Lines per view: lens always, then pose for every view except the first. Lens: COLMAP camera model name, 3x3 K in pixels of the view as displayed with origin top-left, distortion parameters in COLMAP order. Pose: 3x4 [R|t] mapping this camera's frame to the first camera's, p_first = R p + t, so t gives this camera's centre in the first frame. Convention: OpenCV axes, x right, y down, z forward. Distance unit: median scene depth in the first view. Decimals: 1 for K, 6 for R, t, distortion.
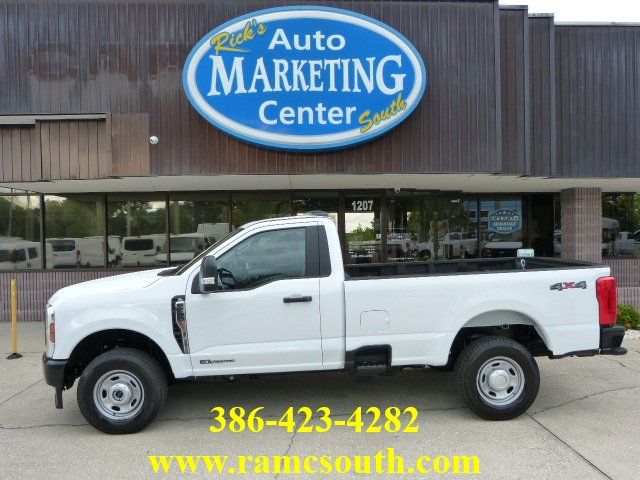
lens RADIAL K [[478.6, 0, 318.9], [0, 478.6, 243.9], [0, 0, 1]] dist [-0.040896, 0.029497]
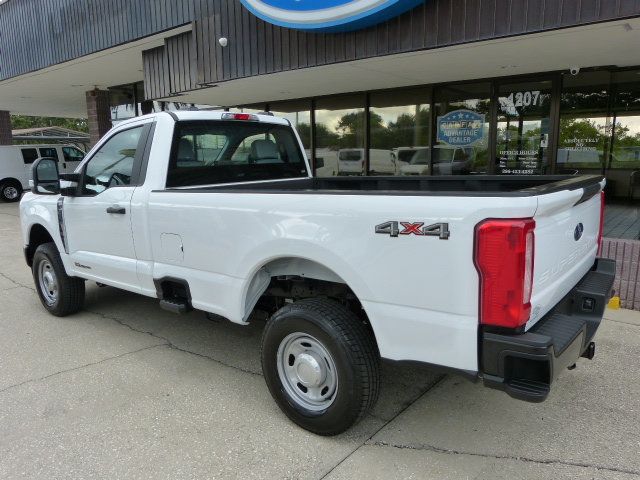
lens RADIAL K [[476.5, 0, 317.8], [0, 476.5, 246.4], [0, 0, 1]] dist [-0.022808, 0.003390]
pose [[0.753070, 0.129316, -0.645106, 0.473008], [-0.011035, 0.982839, 0.184135, 0.010837], [0.657847, -0.131548, 0.741574, 0.355830]]
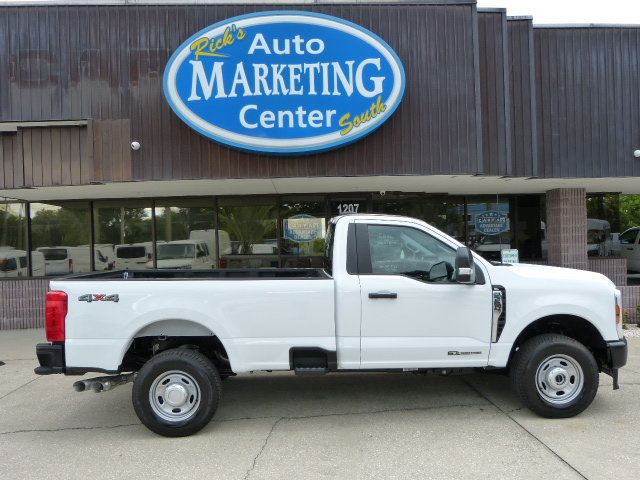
lens RADIAL K [[478.6, 0, 318.9], [0, 478.6, 243.9], [0, 0, 1]] dist [-0.040896, 0.029497]
pose [[0.999887, -0.013612, 0.006439, 0.030459], [0.013694, 0.999823, -0.012868, 0.007335], [-0.006263, 0.012954, 0.999896, -0.001812]]
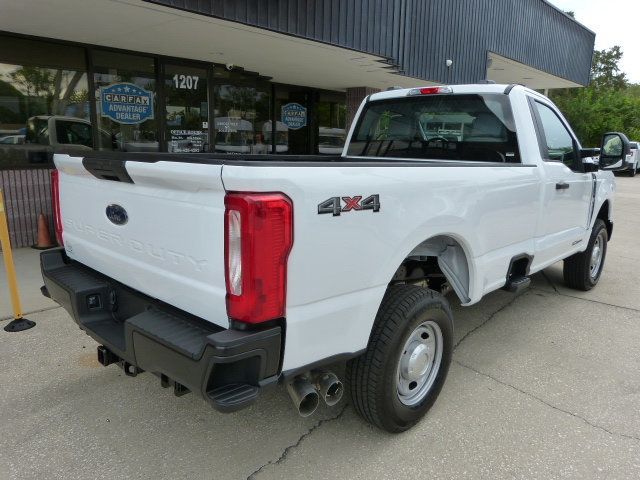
lens RADIAL K [[478.6, 0, 318.9], [0, 478.6, 243.9], [0, 0, 1]] dist [-0.040896, 0.029497]
pose [[0.705835, -0.121335, 0.697908, -0.435023], [-0.016948, 0.982047, 0.187875, 0.035306], [-0.708174, -0.144437, 0.691106, 0.416577]]
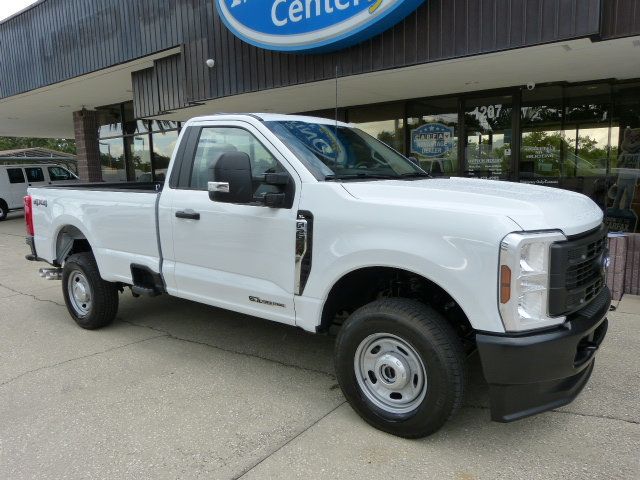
lens RADIAL K [[478.6, 0, 318.9], [0, 478.6, 243.9], [0, 0, 1]] dist [-0.040896, 0.029497]
pose [[0.778472, 0.085704, -0.621801, 0.519071], [0.005317, 0.989699, 0.143068, 0.025720], [0.627657, -0.114680, 0.769997, 0.300841]]
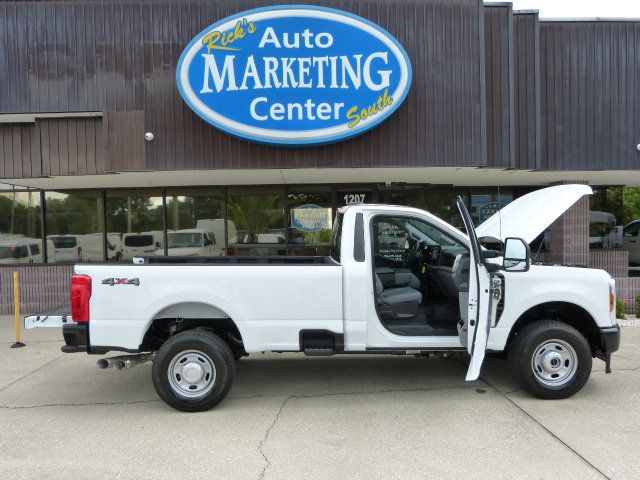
lens RADIAL K [[479.5, 0, 316.7], [0, 479.5, 246.7], [0, 0, 1]] dist [-0.045036, 0.034834]
pose [[0.999958, -0.005235, -0.007490, 0.024221], [0.005331, 0.999903, 0.012893, 0.010342], [0.007422, -0.012933, 0.999889, -0.036685]]
